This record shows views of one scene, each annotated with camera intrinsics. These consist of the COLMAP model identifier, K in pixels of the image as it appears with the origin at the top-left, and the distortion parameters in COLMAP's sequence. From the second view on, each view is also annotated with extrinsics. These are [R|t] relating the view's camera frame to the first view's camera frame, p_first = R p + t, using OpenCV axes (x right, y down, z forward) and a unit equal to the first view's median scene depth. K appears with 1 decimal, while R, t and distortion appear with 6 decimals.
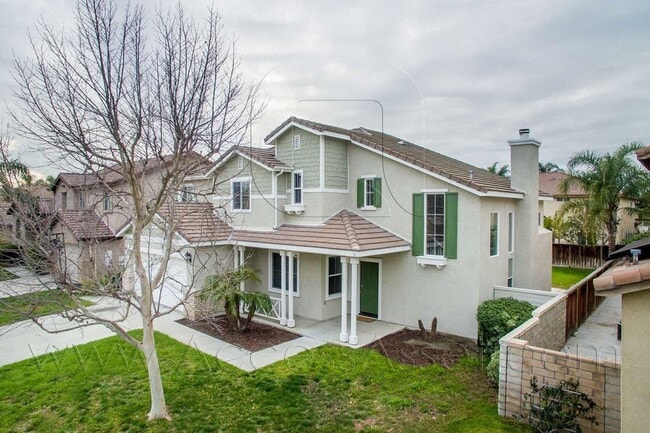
lens RADIAL K [[407.6, 0, 341.4], [0, 407.6, 216.9], [0, 0, 1]] dist [-0.004718, -0.001156]
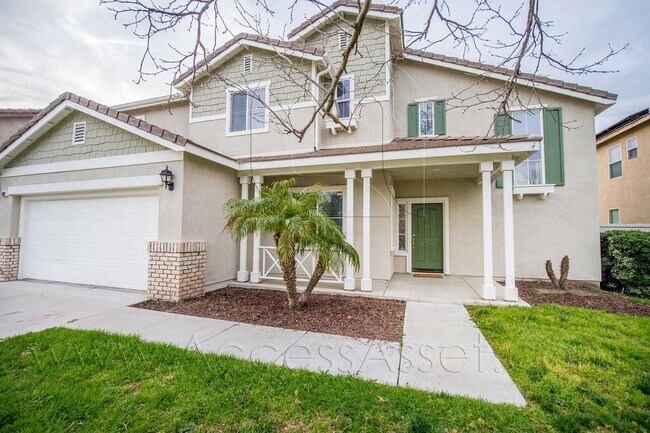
lens RADIAL K [[258.9, 0, 326.7], [0, 258.9, 218.7], [0, 0, 1]] dist [-0.018793, -0.000185]
pose [[0.921325, 0.021295, 0.388210, -0.319283], [0.005304, 0.997718, -0.067318, 0.177469], [-0.388758, 0.064080, 0.919109, 0.626208]]
